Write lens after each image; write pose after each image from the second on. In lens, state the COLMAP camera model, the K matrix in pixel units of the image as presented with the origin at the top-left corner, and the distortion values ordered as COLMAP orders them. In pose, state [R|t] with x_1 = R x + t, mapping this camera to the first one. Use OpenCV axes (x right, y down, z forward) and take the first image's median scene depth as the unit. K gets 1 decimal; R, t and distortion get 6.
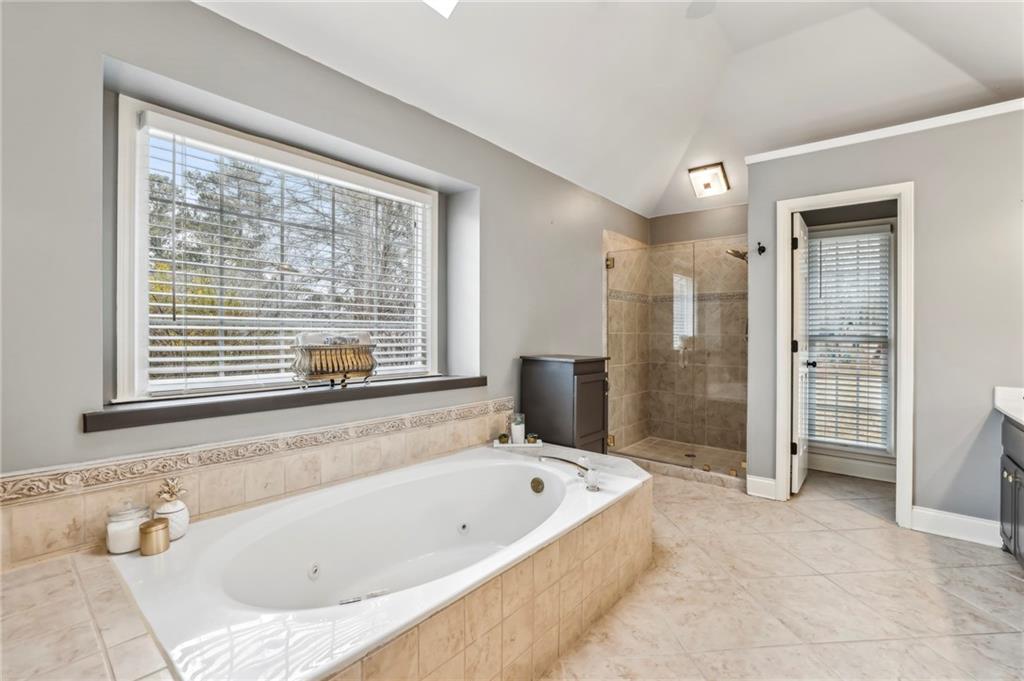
lens RADIAL K [[458.2, 0, 511.6], [0, 458.2, 336.8], [0, 0, 1]] dist [-0.002203, 0.000560]
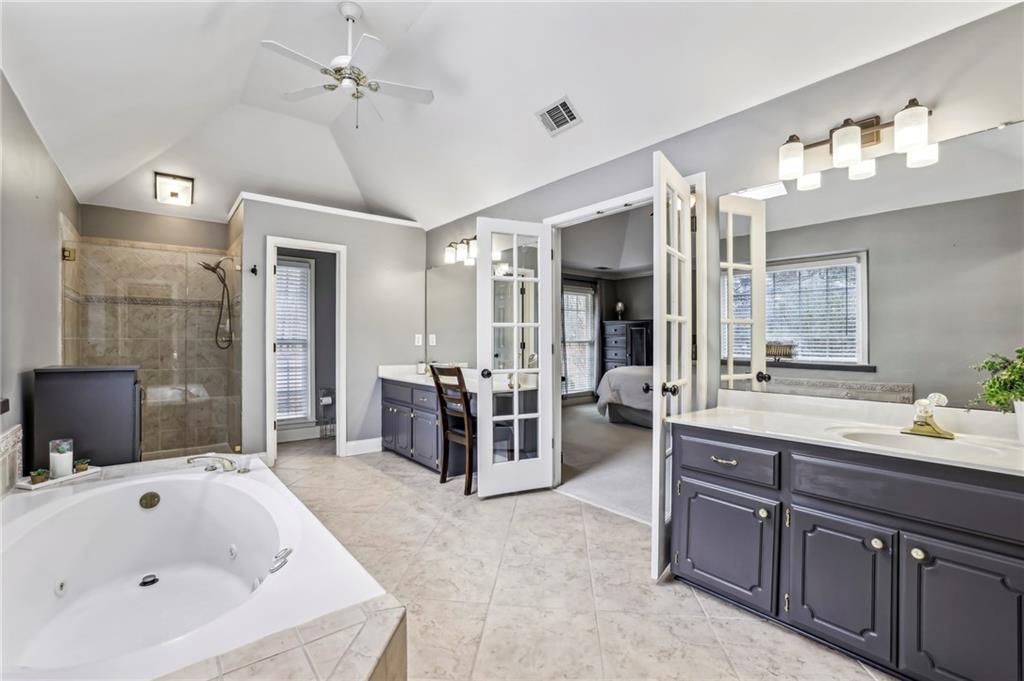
lens RADIAL K [[458.2, 0, 510.4], [0, 458.2, 339.9], [0, 0, 1]] dist [-0.002203, 0.000560]
pose [[0.214605, -0.009281, 0.976657, -0.525393], [0.010229, 0.999921, 0.007254, -0.003951], [-0.976647, 0.008433, 0.214683, 0.054651]]
